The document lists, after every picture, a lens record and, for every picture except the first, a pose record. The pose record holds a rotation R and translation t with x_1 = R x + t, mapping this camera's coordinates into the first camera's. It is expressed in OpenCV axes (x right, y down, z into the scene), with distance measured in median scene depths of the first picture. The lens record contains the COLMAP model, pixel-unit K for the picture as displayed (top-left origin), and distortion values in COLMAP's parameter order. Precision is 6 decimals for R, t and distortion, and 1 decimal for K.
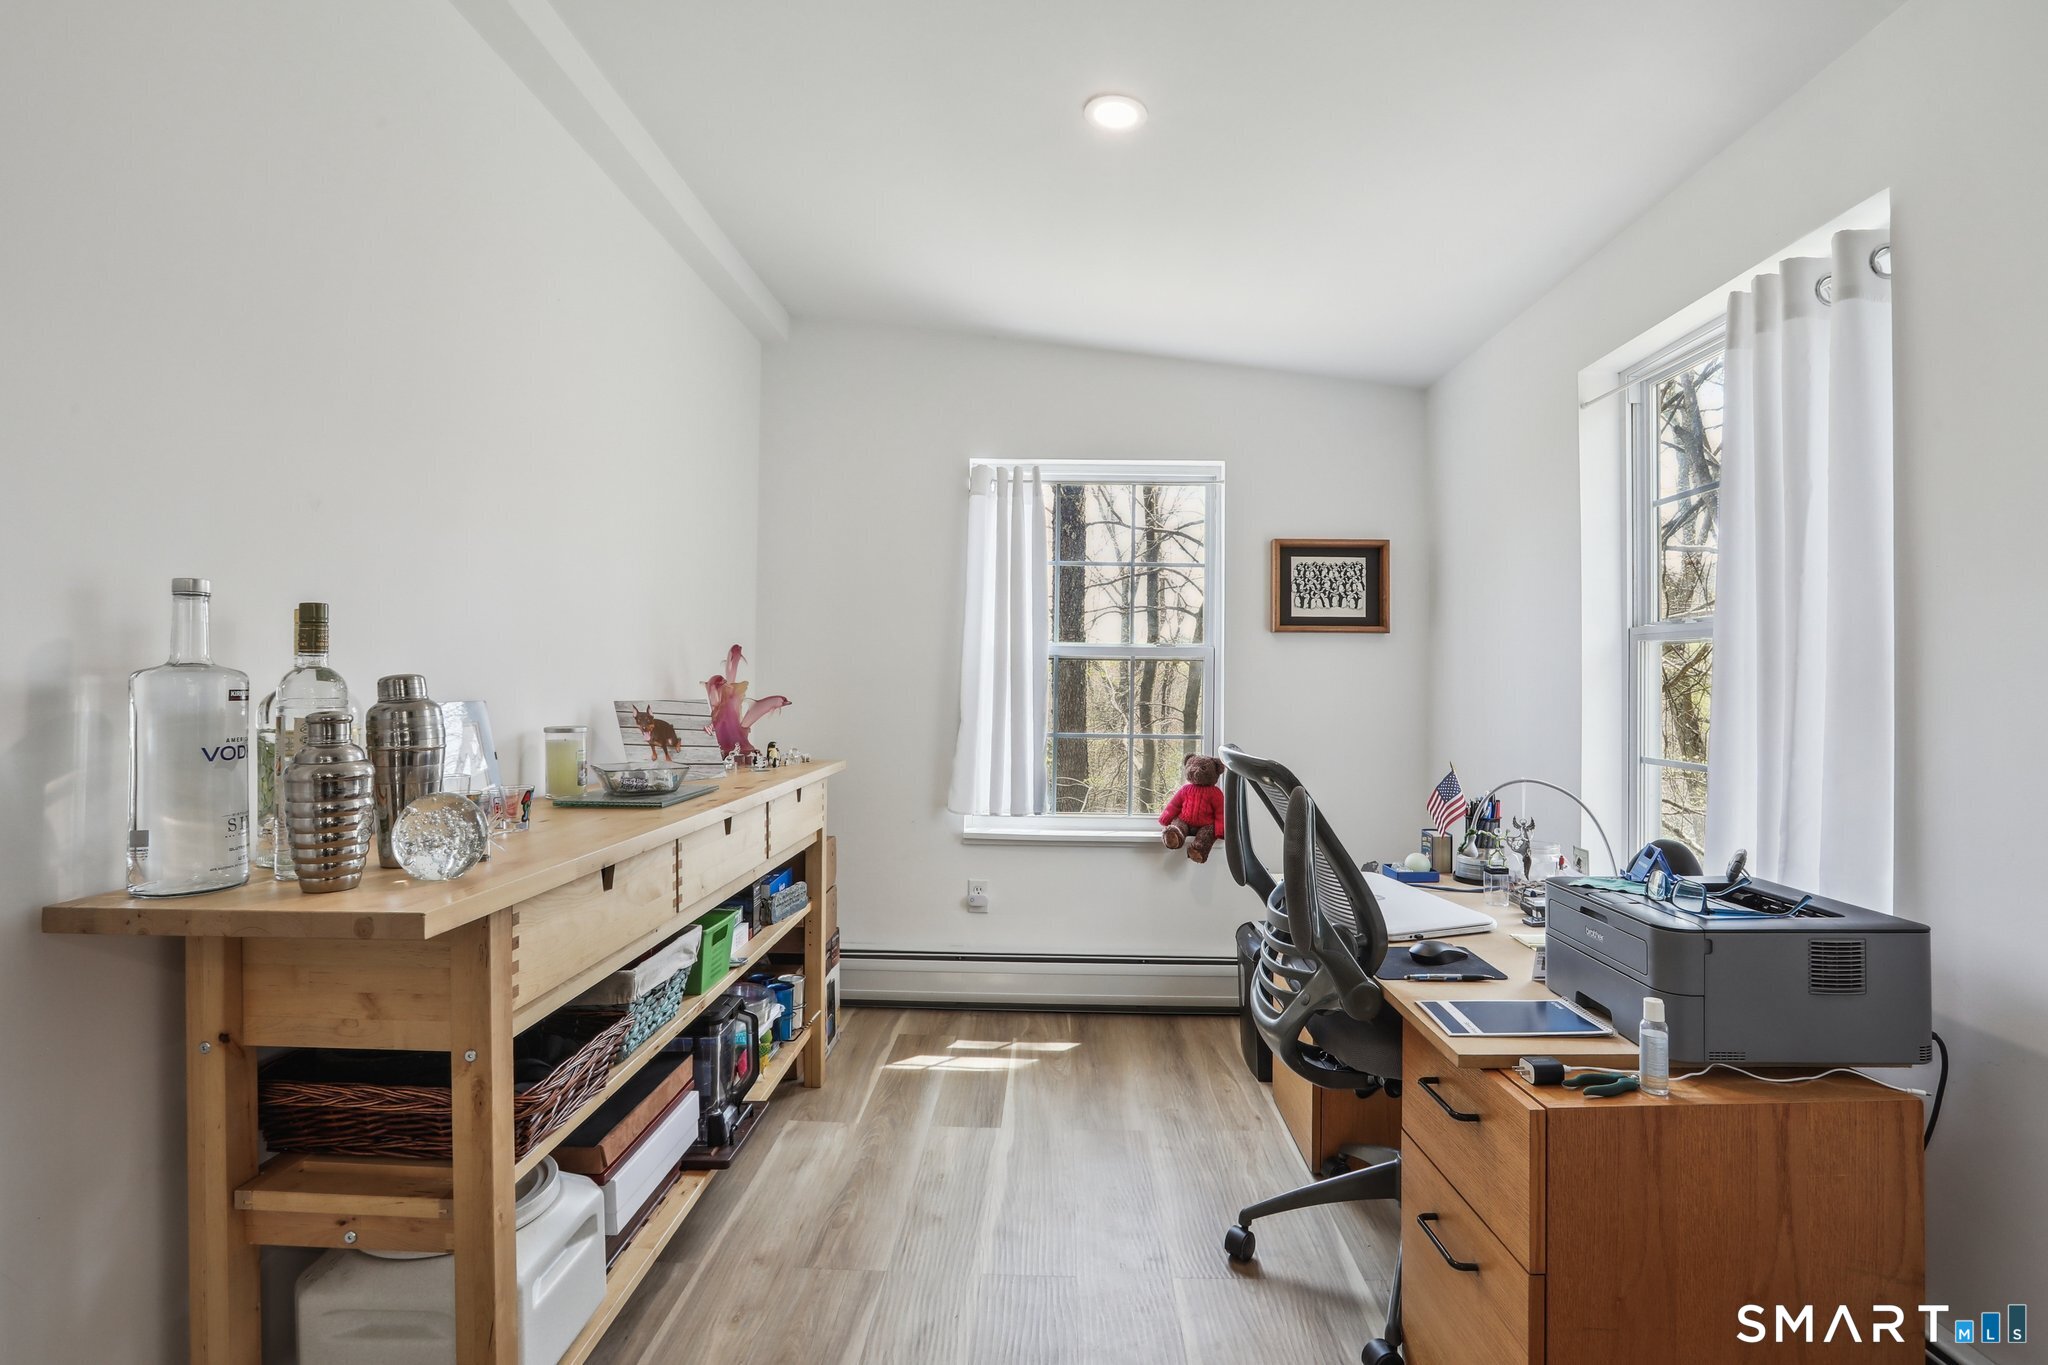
lens RADIAL K [[943.2, 0, 1022.8], [0, 943.2, 683.7], [0, 0, 1]] dist [-0.034411, 0.001769]
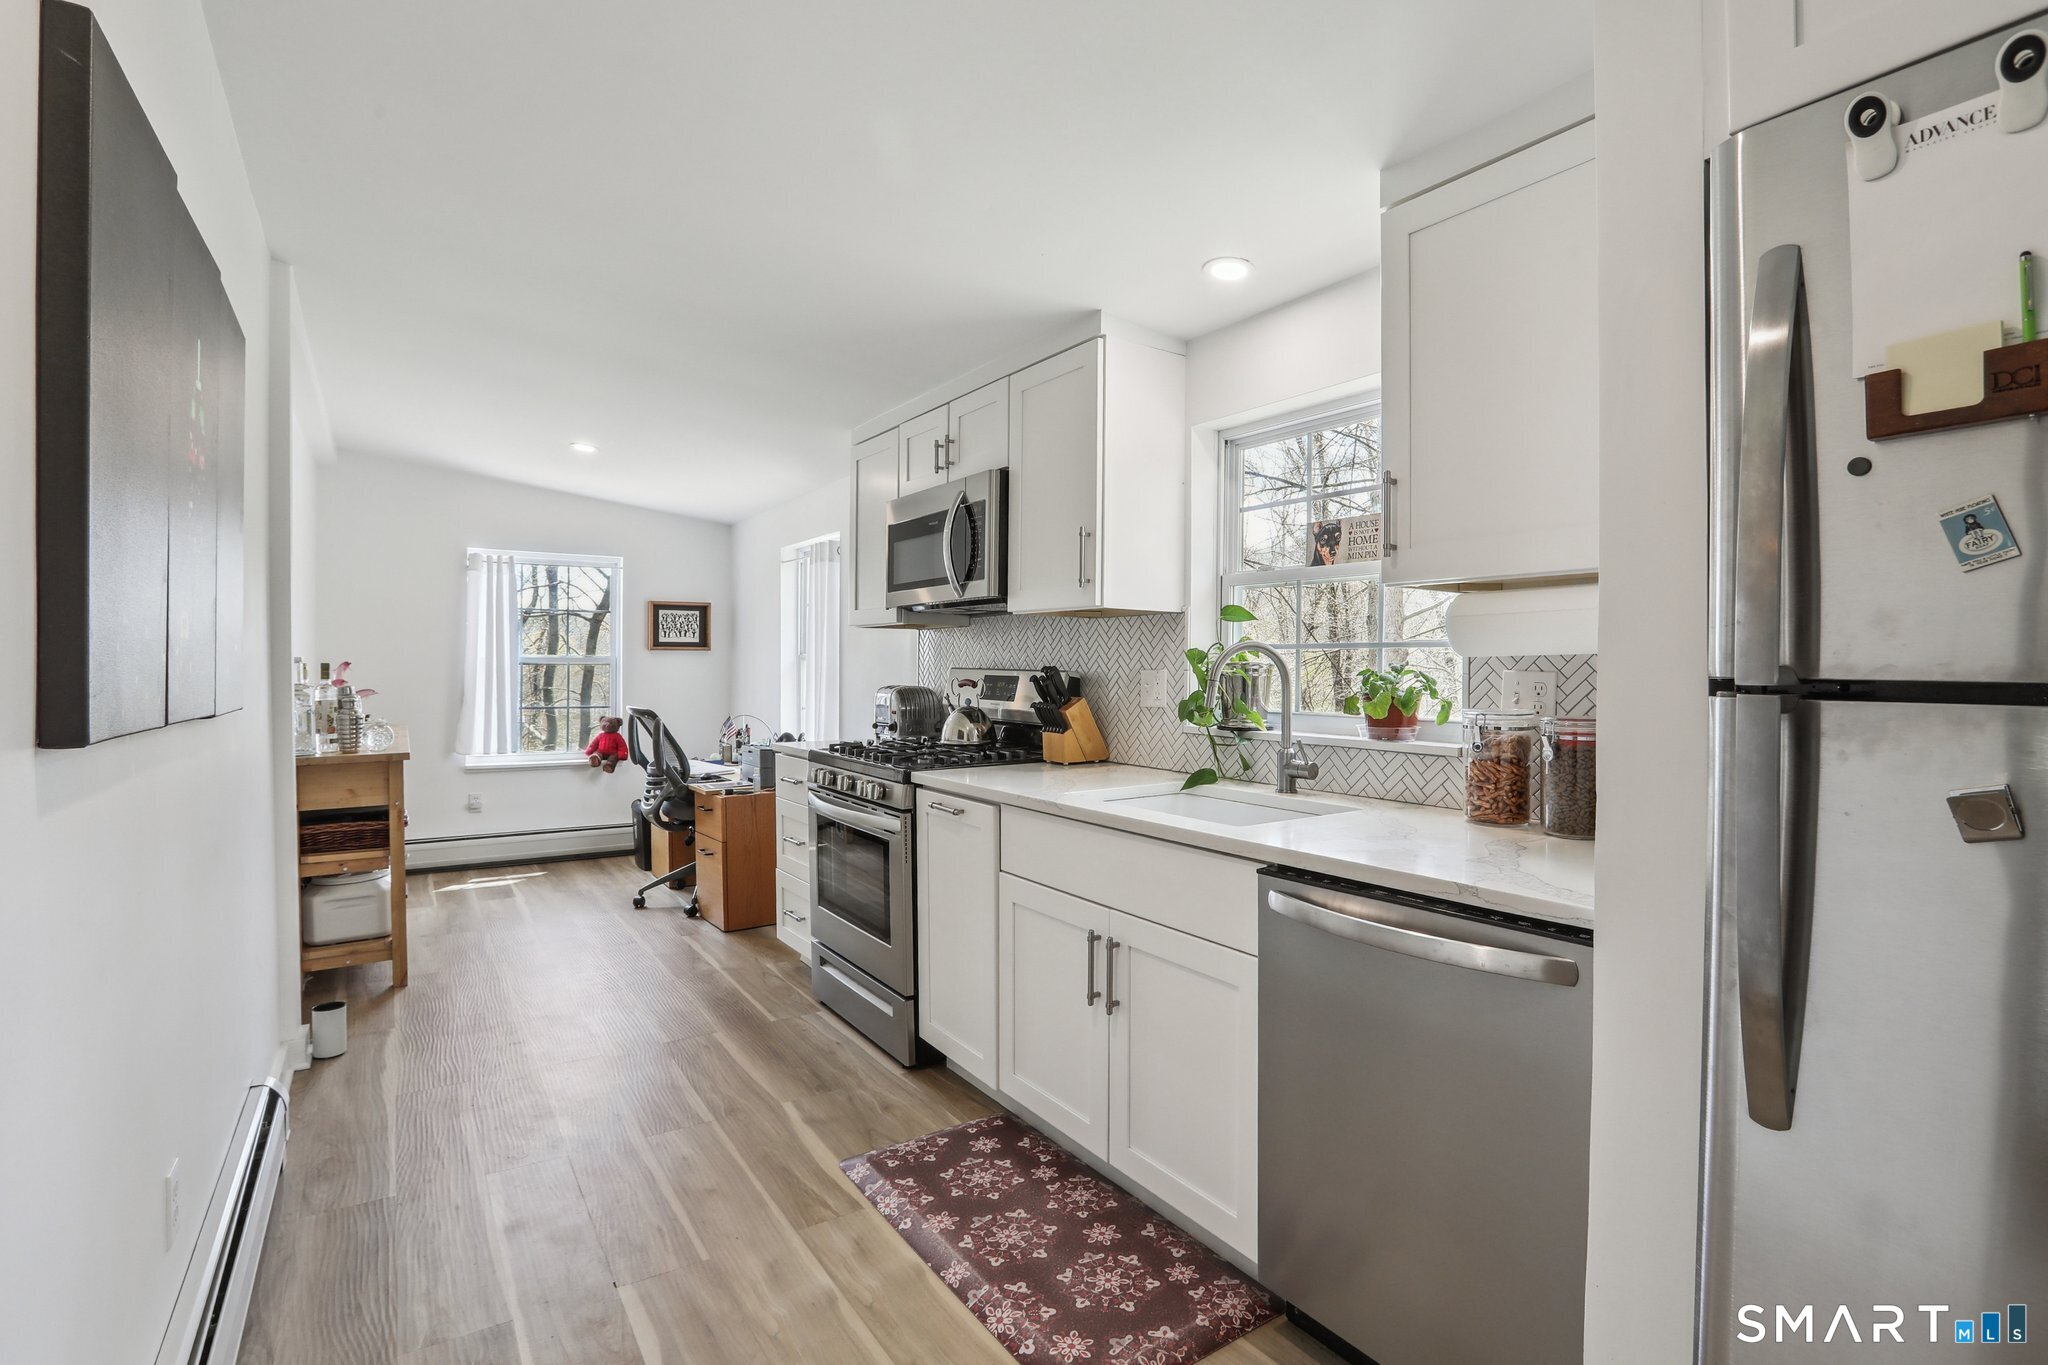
lens RADIAL K [[943.2, 0, 1021.2], [0, 943.2, 678.6], [0, 0, 1]] dist [-0.034411, 0.001769]
pose [[0.807743, -0.014080, 0.589366, -0.249107], [0.003298, 0.999807, 0.019365, -0.031158], [-0.589525, -0.013698, 0.807634, -0.990306]]
